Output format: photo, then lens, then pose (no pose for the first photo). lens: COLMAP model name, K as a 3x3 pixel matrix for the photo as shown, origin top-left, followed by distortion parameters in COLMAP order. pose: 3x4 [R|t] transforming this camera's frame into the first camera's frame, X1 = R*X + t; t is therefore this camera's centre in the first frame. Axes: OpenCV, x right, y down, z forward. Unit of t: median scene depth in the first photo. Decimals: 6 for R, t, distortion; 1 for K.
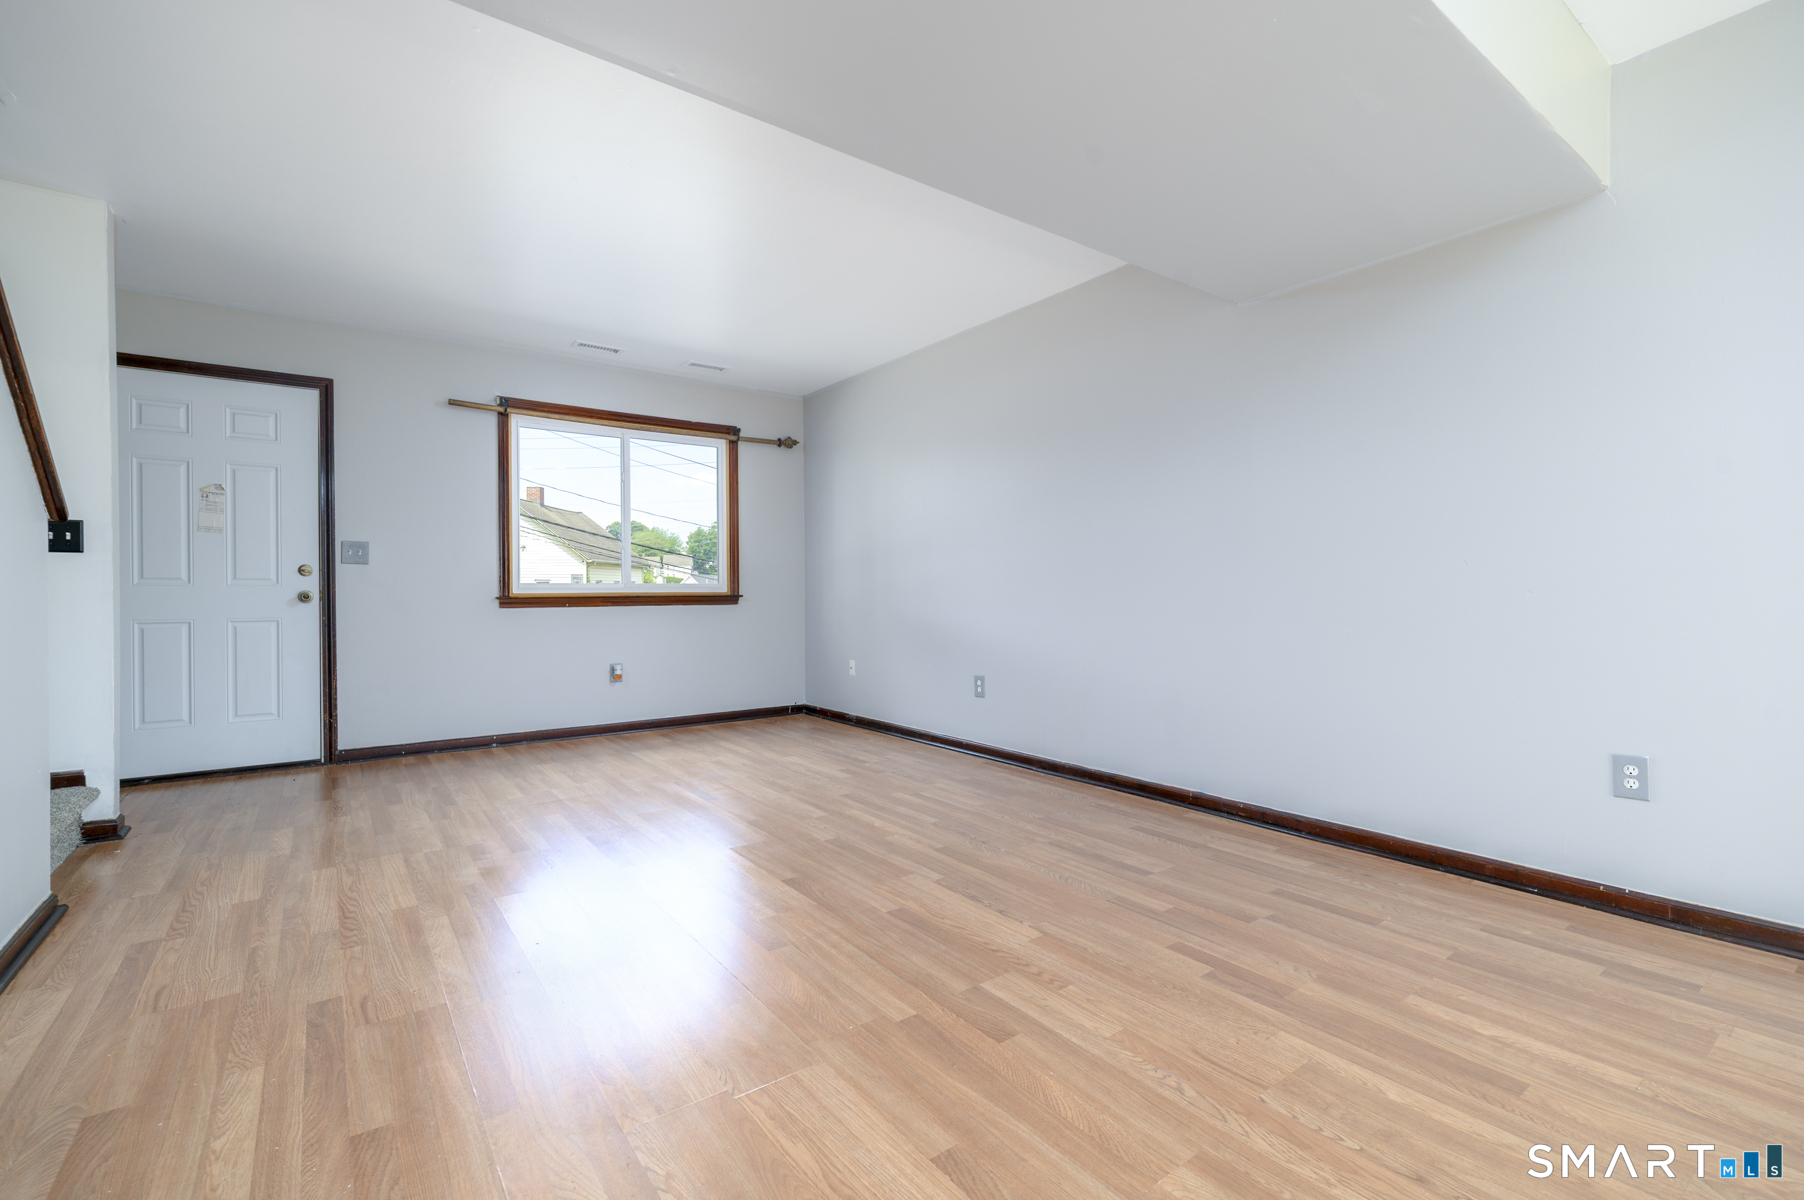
lens RADIAL K [[793.4, 0, 898.9], [0, 793.4, 594.7], [0, 0, 1]] dist [-0.000757, -0.000198]
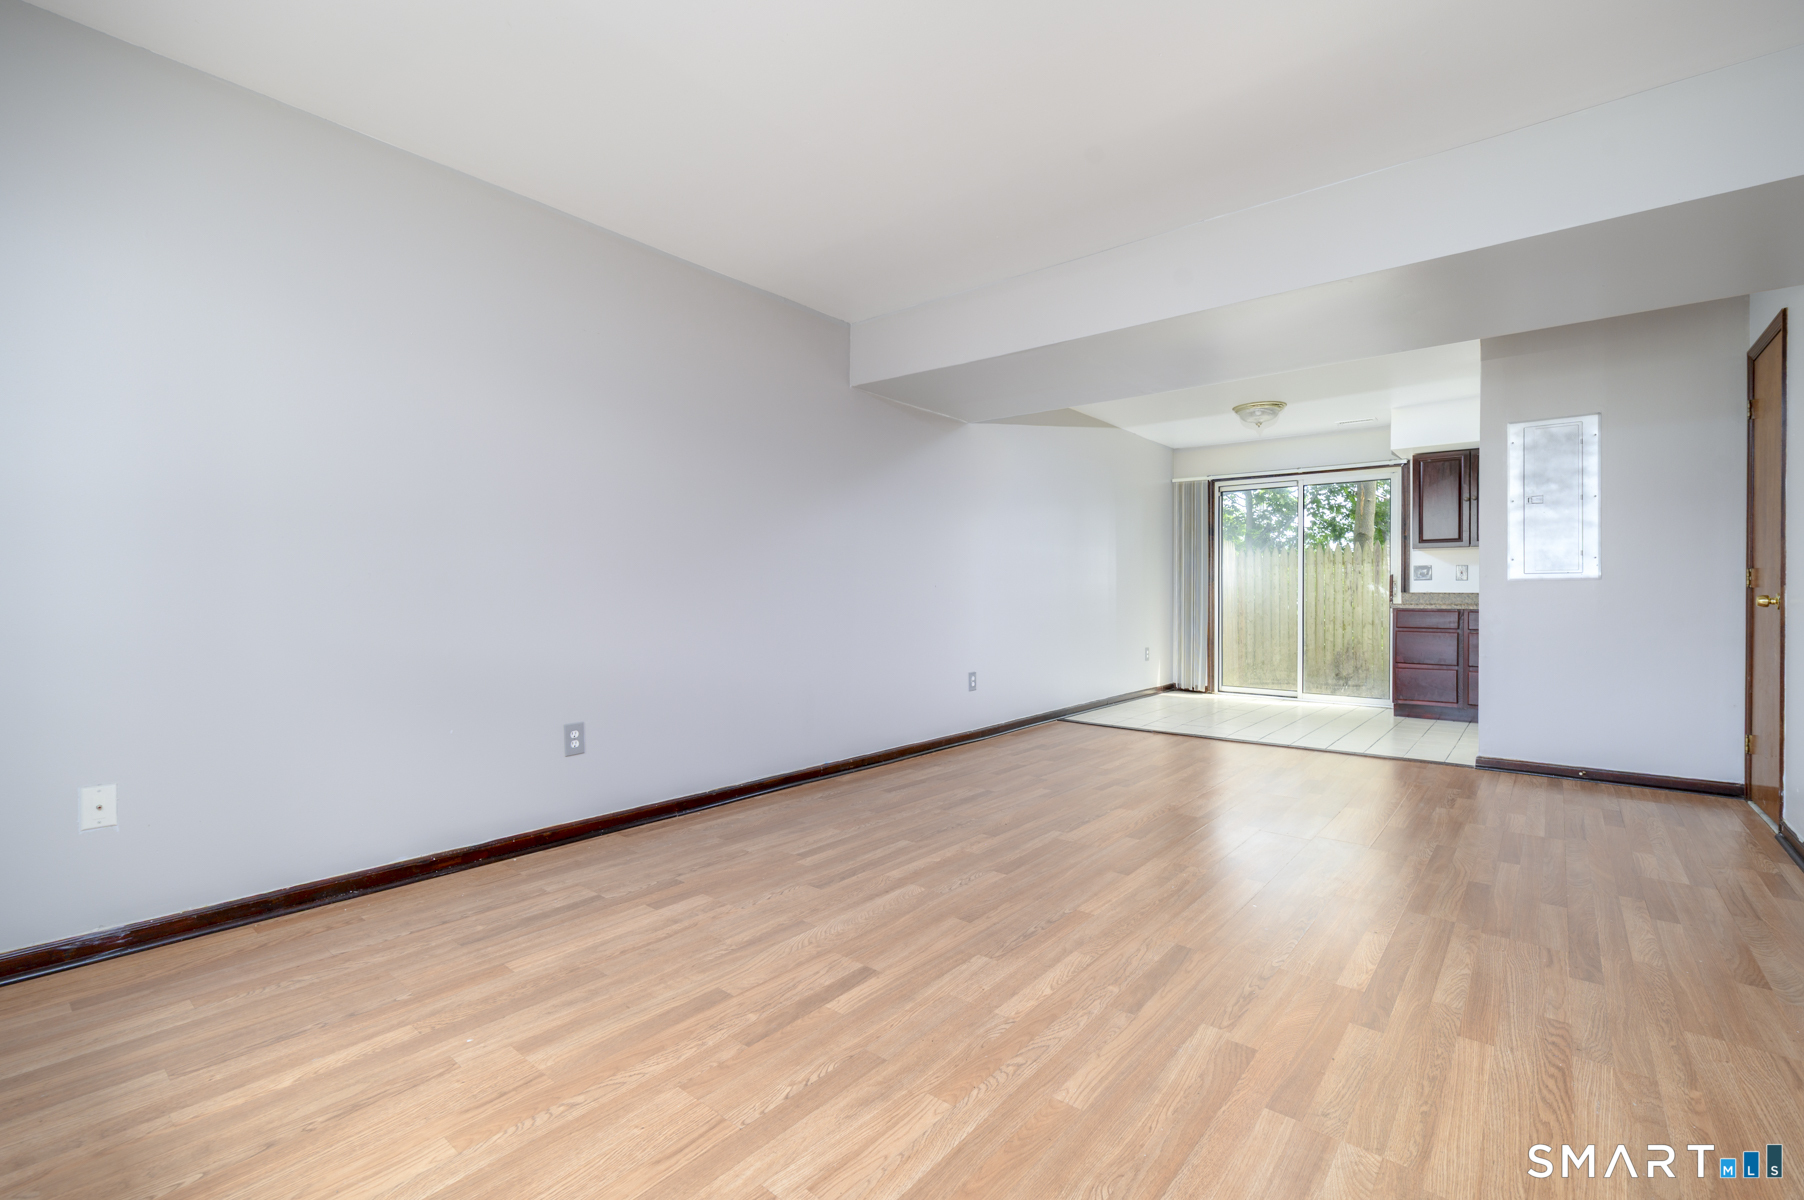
lens RADIAL K [[785.5, 0, 902.0], [0, 785.5, 600.0], [0, 0, 1]] dist [0.000076, -0.000209]
pose [[-0.244910, -0.004457, 0.969536, -0.858122], [0.001029, 0.999988, 0.004857, -0.011984], [-0.969545, 0.002187, -0.244902, 1.213990]]
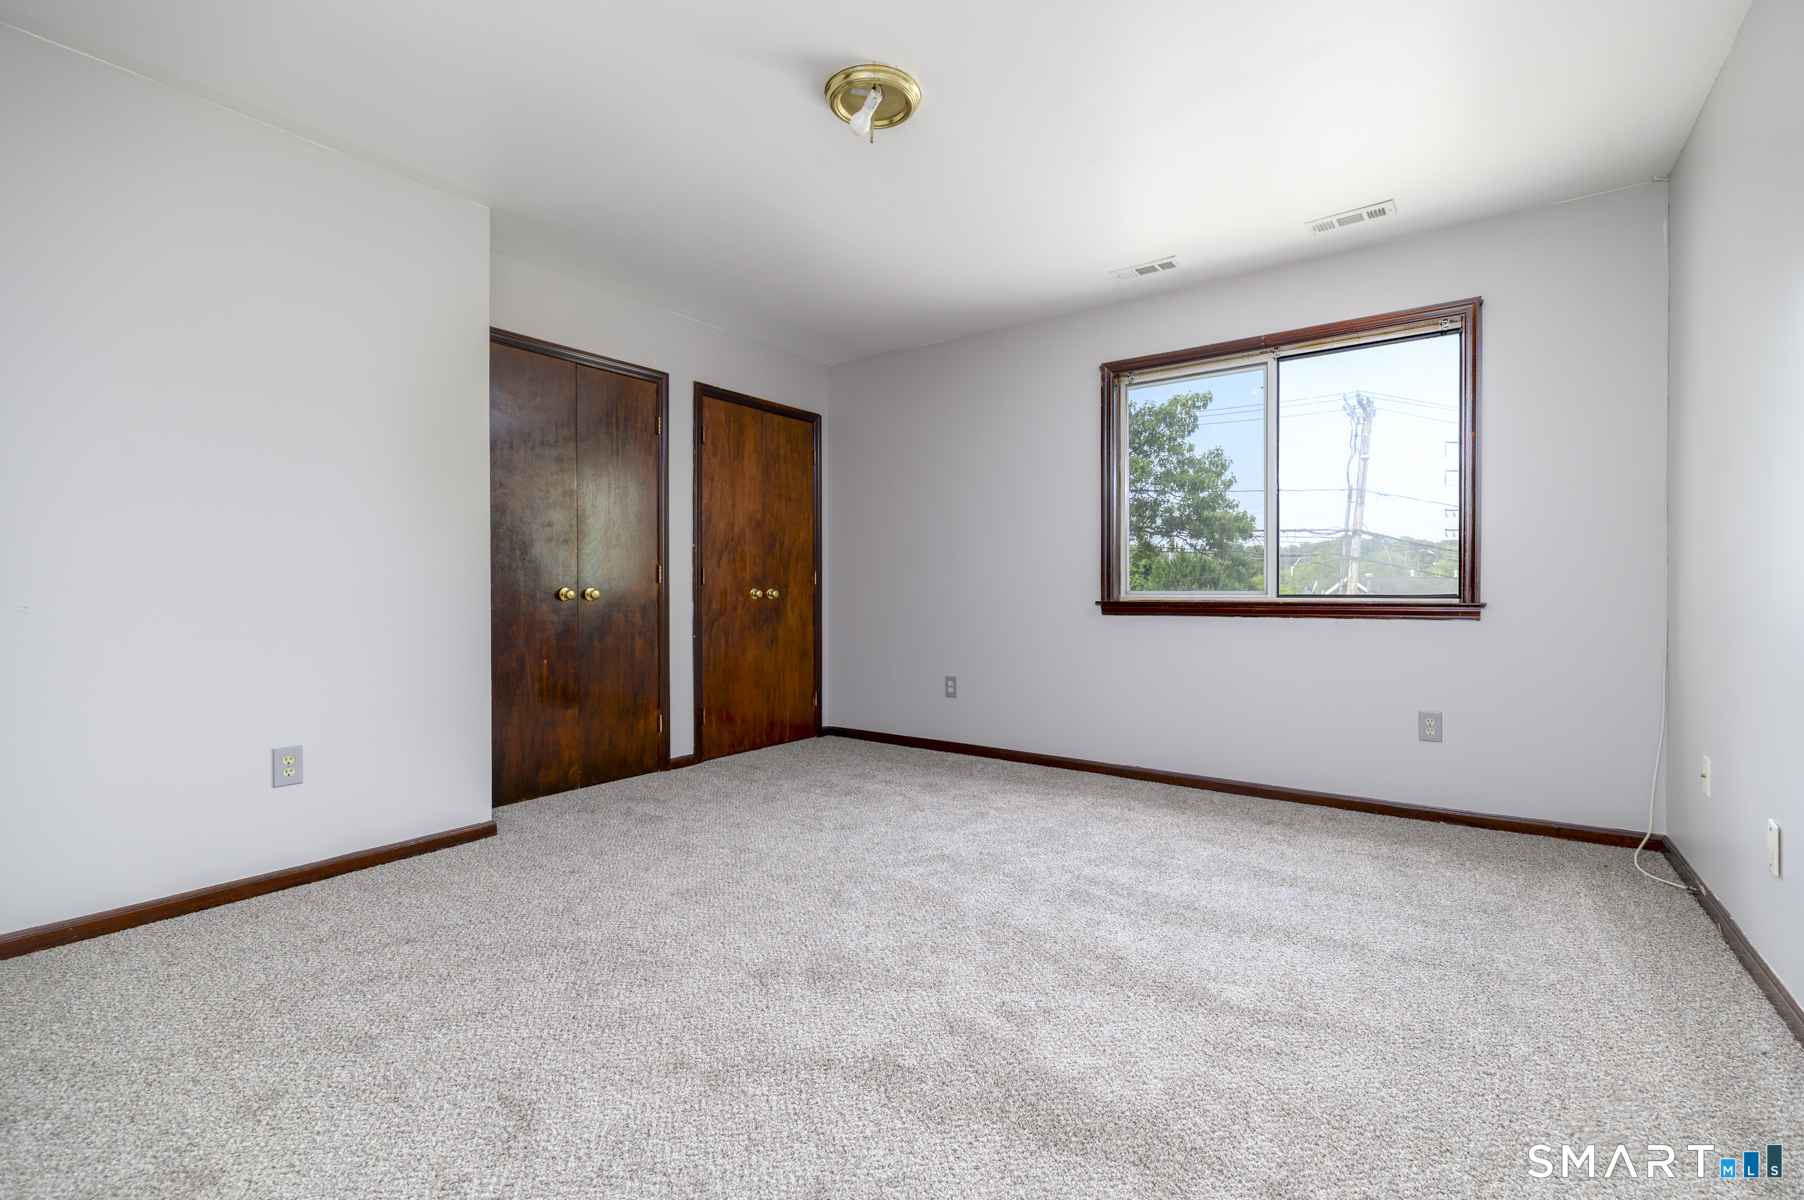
lens RADIAL K [[810.1, 0, 902.0], [0, 810.1, 600.0], [0, 0, 1]] dist [0.000833, -0.000005]
pose [[0.310170, 0.006858, -0.950656, 0.372280], [-0.010416, 0.999938, 0.003815, -0.000019], [0.950624, 0.008719, 0.310222, 0.756658]]
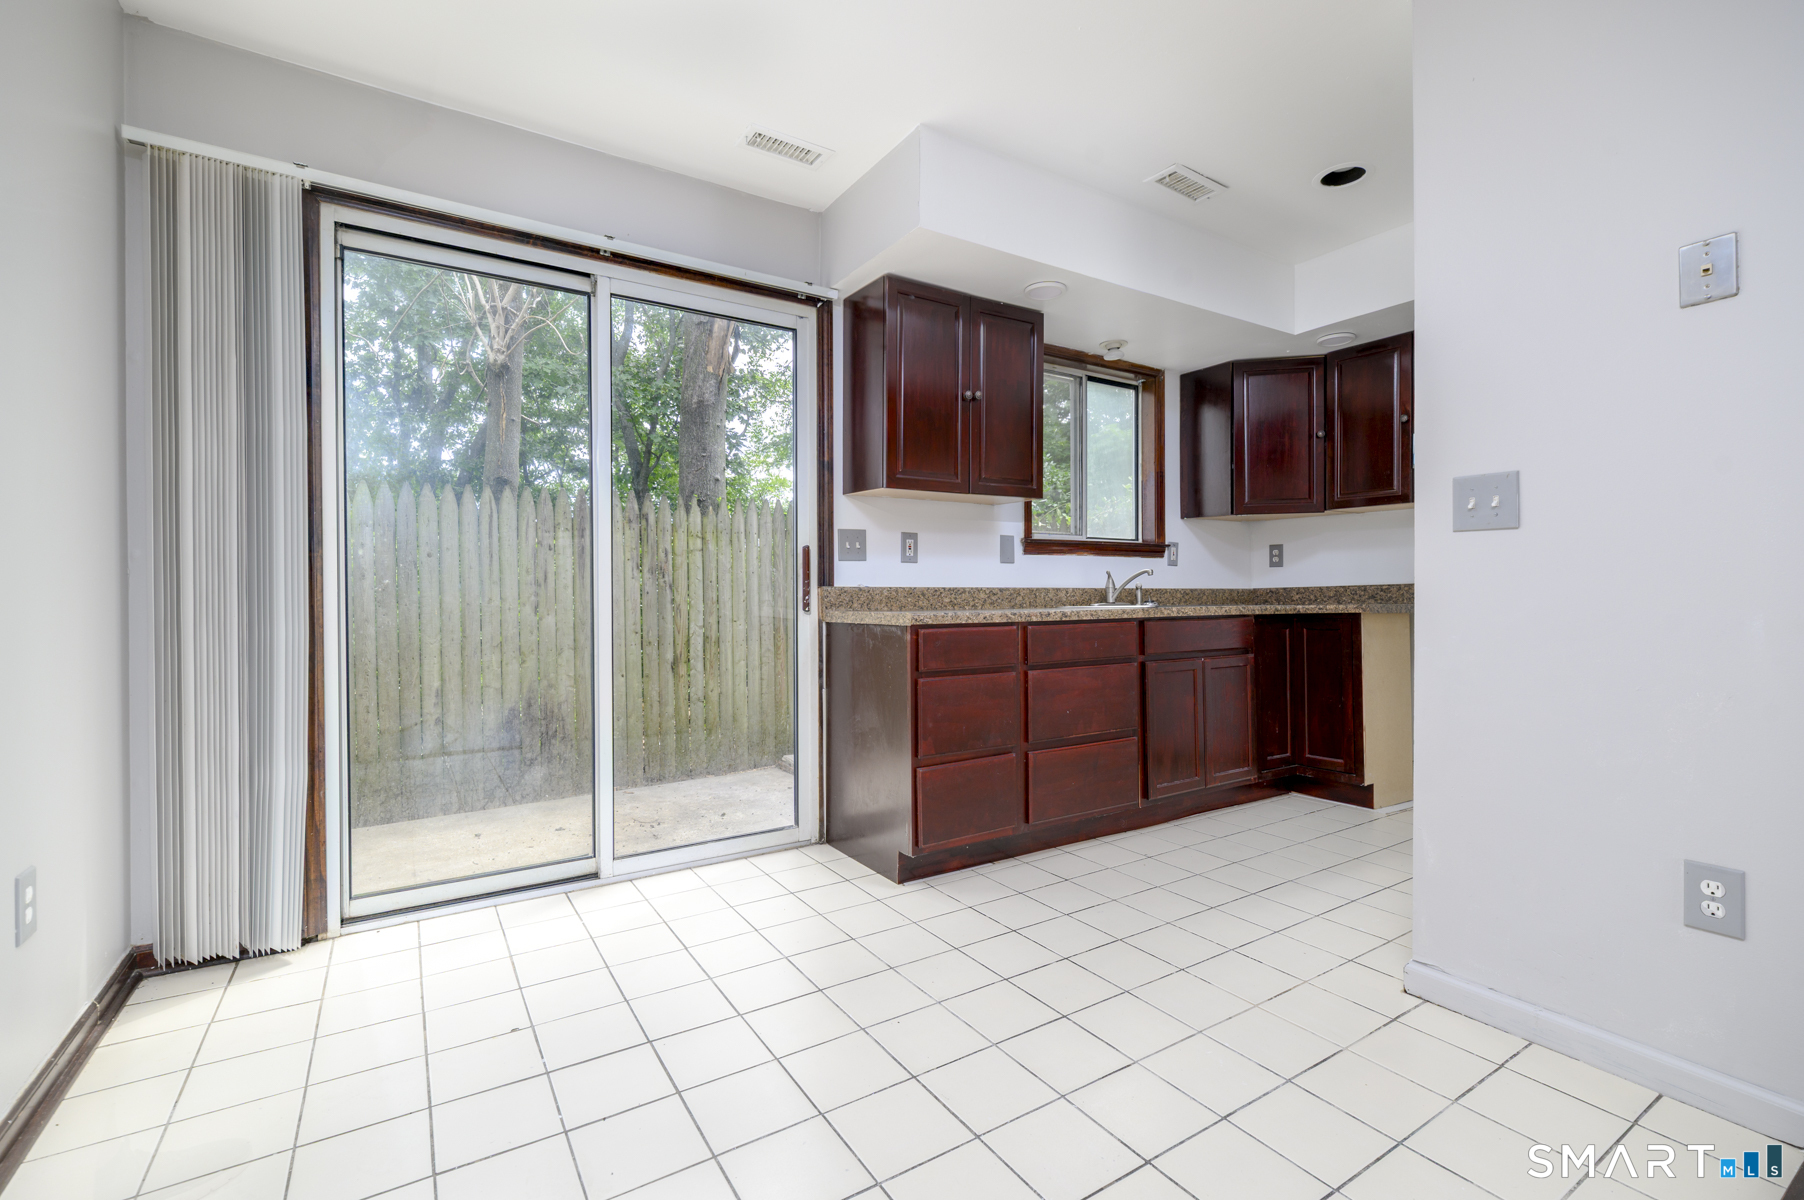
lens RADIAL K [[793.4, 0, 898.9], [0, 793.4, 594.7], [0, 0, 1]] dist [-0.000757, -0.000198]
pose [[-0.997029, 0.006341, 0.076760, 0.645401], [0.006923, 0.999949, 0.007317, -0.016483], [-0.076710, 0.007826, -0.997023, 0.376415]]
